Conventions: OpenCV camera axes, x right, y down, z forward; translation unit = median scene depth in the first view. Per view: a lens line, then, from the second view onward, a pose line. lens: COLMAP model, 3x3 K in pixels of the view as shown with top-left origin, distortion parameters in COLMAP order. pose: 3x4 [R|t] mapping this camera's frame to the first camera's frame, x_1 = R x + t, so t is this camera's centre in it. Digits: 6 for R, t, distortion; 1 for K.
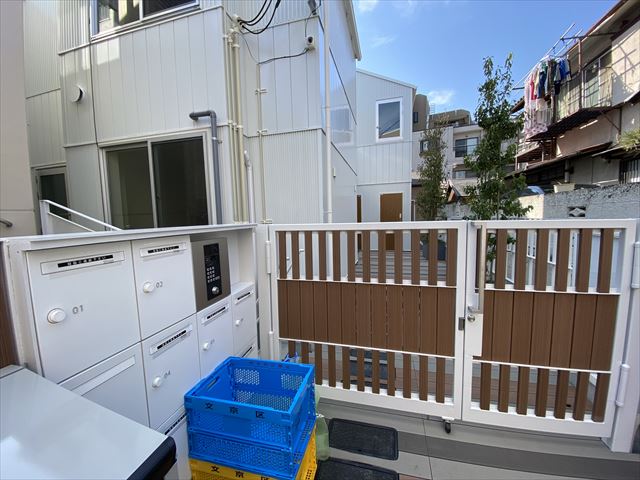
lens RADIAL K [[255.7, 0, 322.8], [0, 255.7, 241.6], [0, 0, 1]] dist [0.000356, -0.000169]
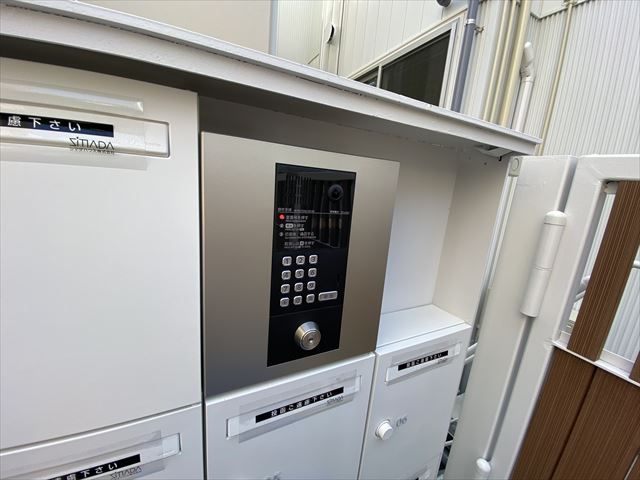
lens RADIAL K [[267.1, 0, 320.0], [0, 267.1, 240.0], [0, 0, 1]] dist [-0.000183, -0.000298]
pose [[0.646990, 0.235131, -0.725340, -0.219222], [-0.173358, 0.971715, 0.160365, 0.035643], [0.742530, 0.021989, 0.669452, 0.807977]]
